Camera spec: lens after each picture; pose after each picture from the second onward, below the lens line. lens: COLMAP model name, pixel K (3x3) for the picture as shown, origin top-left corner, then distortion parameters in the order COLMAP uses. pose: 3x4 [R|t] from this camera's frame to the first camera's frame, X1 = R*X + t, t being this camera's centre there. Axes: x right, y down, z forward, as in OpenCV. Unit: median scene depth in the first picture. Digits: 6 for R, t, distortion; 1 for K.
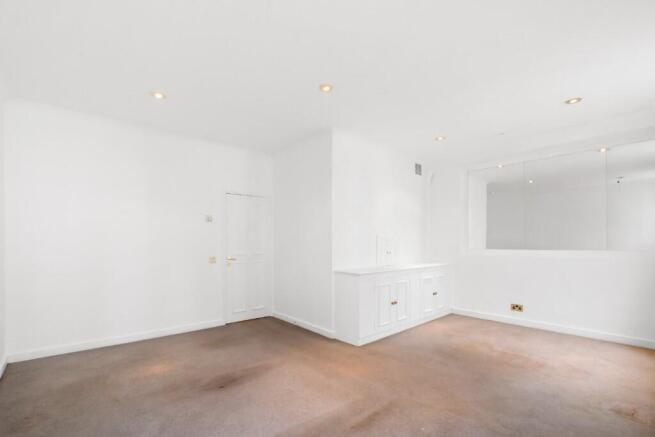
lens RADIAL K [[295.9, 0, 330.3], [0, 295.9, 238.6], [0, 0, 1]] dist [-0.001292, -0.000430]
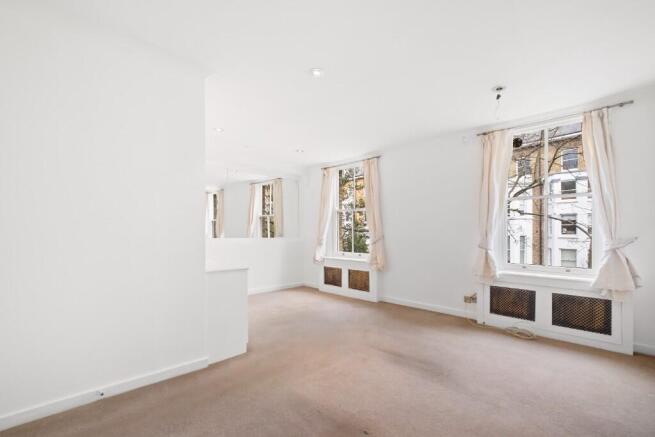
lens RADIAL K [[286.4, 0, 327.6], [0, 286.4, 223.0], [0, 0, 1]] dist [-0.001088, 0.000062]
pose [[-0.047046, 0.037756, 0.998179, -0.680162], [-0.018319, 0.999085, -0.038654, 0.016037], [-0.998725, -0.020104, -0.046312, 0.726261]]
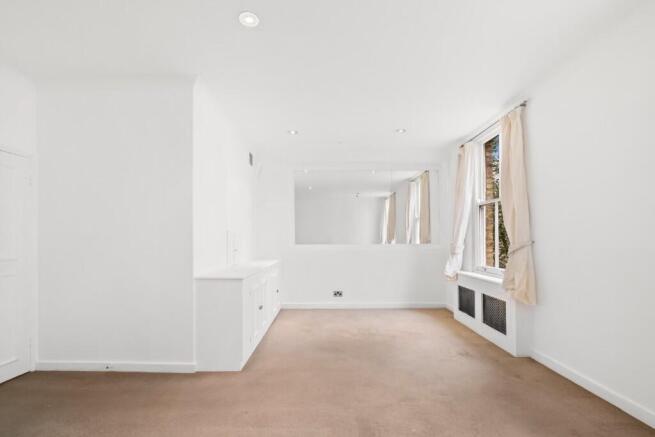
lens RADIAL K [[292.3, 0, 327.0], [0, 292.3, 233.5], [0, 0, 1]] dist [-0.002702, -0.000159]
pose [[0.677497, 0.014099, 0.735390, -0.286570], [-0.006266, 0.999891, -0.013398, 0.012094], [-0.735499, 0.004469, 0.677511, 0.282278]]
